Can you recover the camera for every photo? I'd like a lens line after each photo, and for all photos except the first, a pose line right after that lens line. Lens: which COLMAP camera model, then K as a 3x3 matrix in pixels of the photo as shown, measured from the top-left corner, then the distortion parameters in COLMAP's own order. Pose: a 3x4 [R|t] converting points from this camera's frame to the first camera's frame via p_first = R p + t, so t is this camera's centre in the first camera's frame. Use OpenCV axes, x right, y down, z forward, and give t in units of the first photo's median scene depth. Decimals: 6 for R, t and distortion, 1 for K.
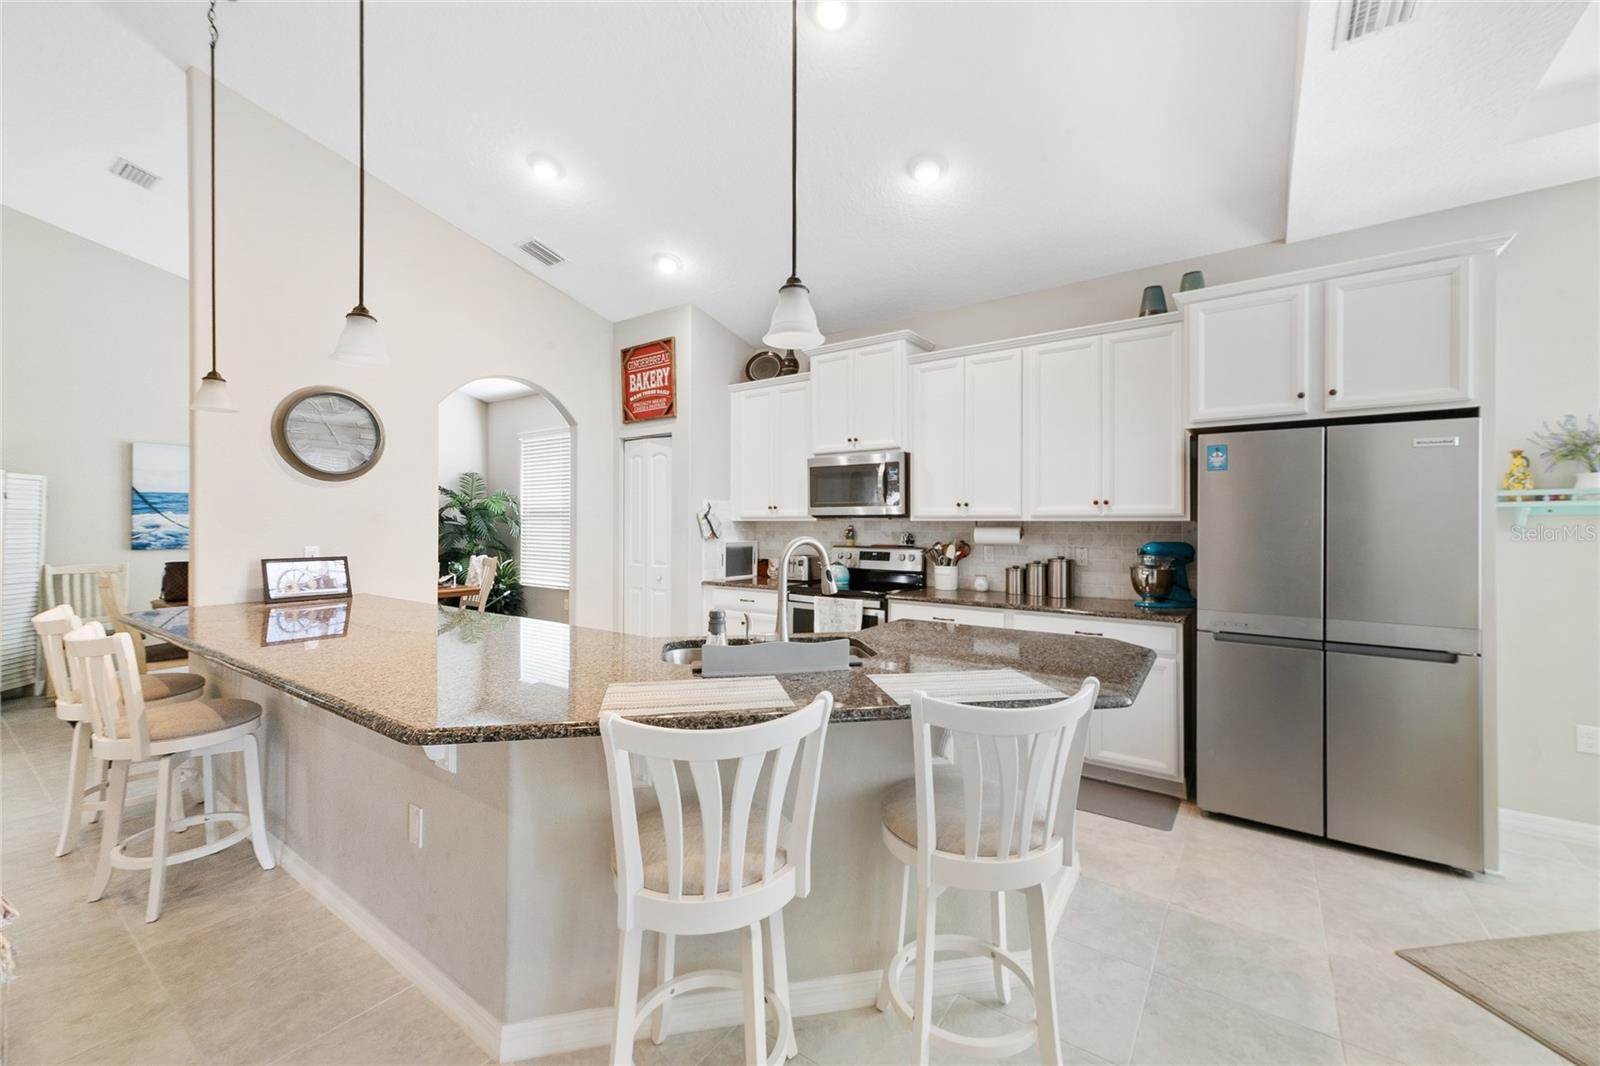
lens RADIAL K [[635.9, 0, 796.4], [0, 635.9, 523.6], [0, 0, 1]] dist [0.002081, 0.000194]
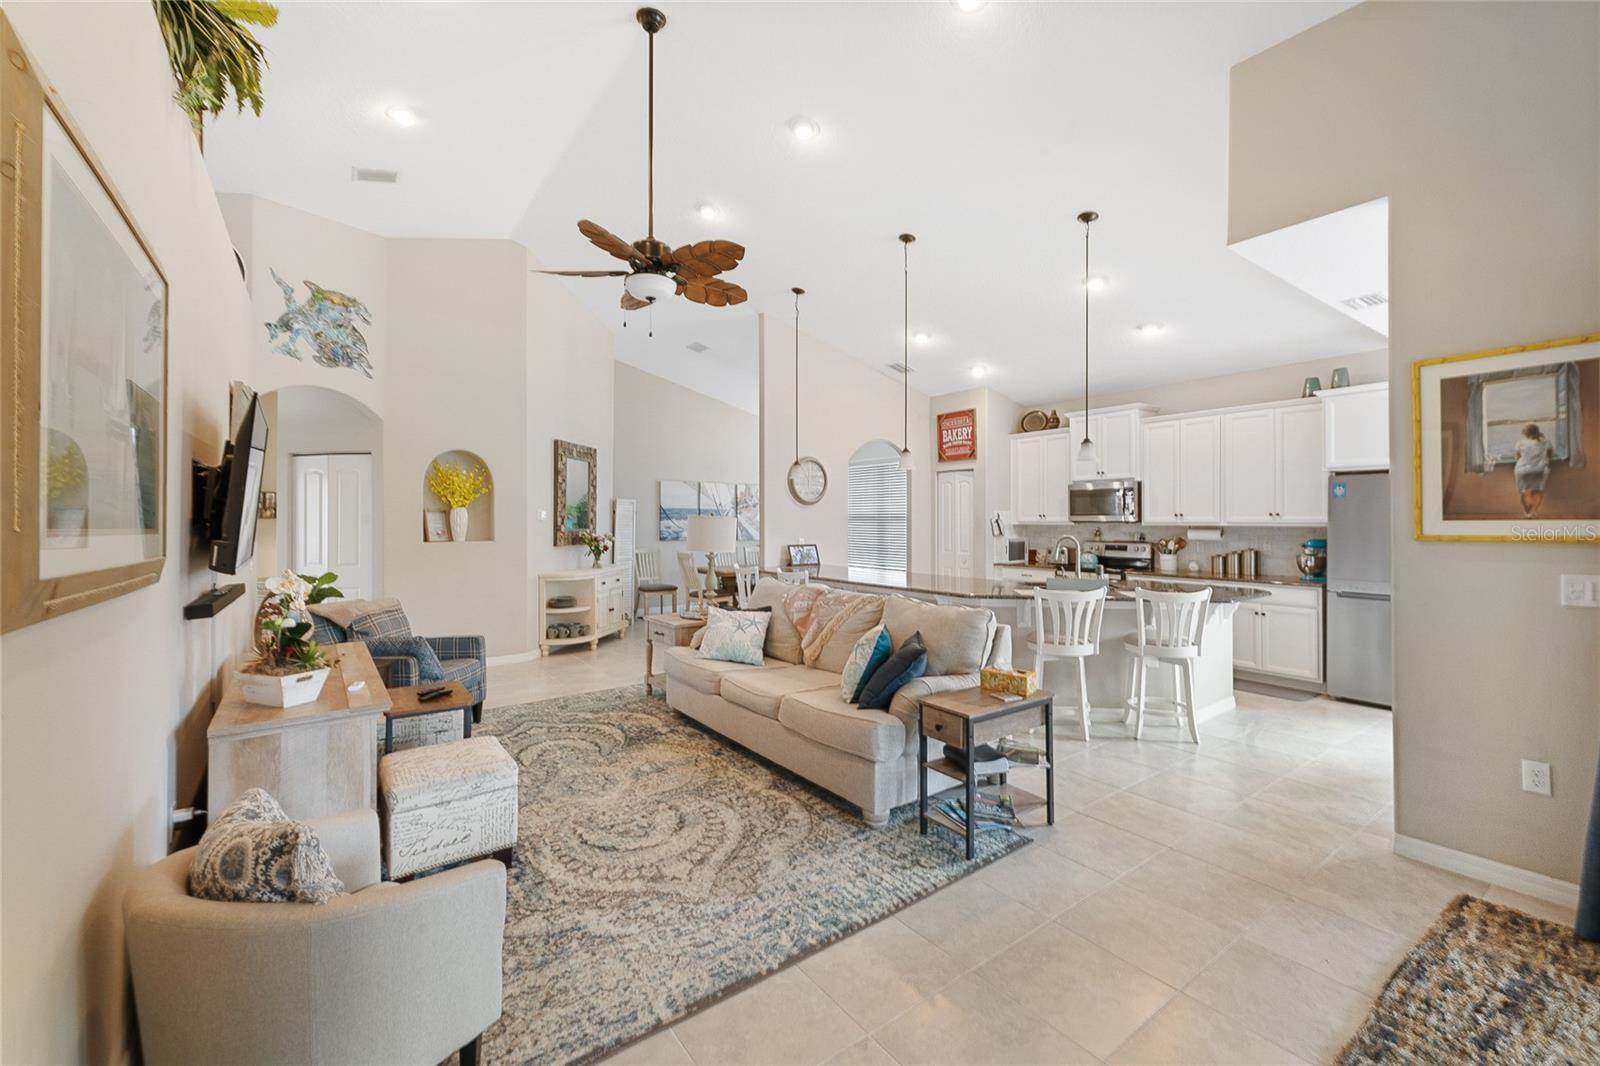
lens RADIAL K [[647.8, 0, 806.9], [0, 647.8, 518.3], [0, 0, 1]] dist [0.014768, 0.000123]
pose [[0.951851, -0.003626, -0.306540, -0.110508], [0.003003, 0.999992, -0.002503, -0.019048], [0.306547, 0.001462, 0.951855, -0.748526]]
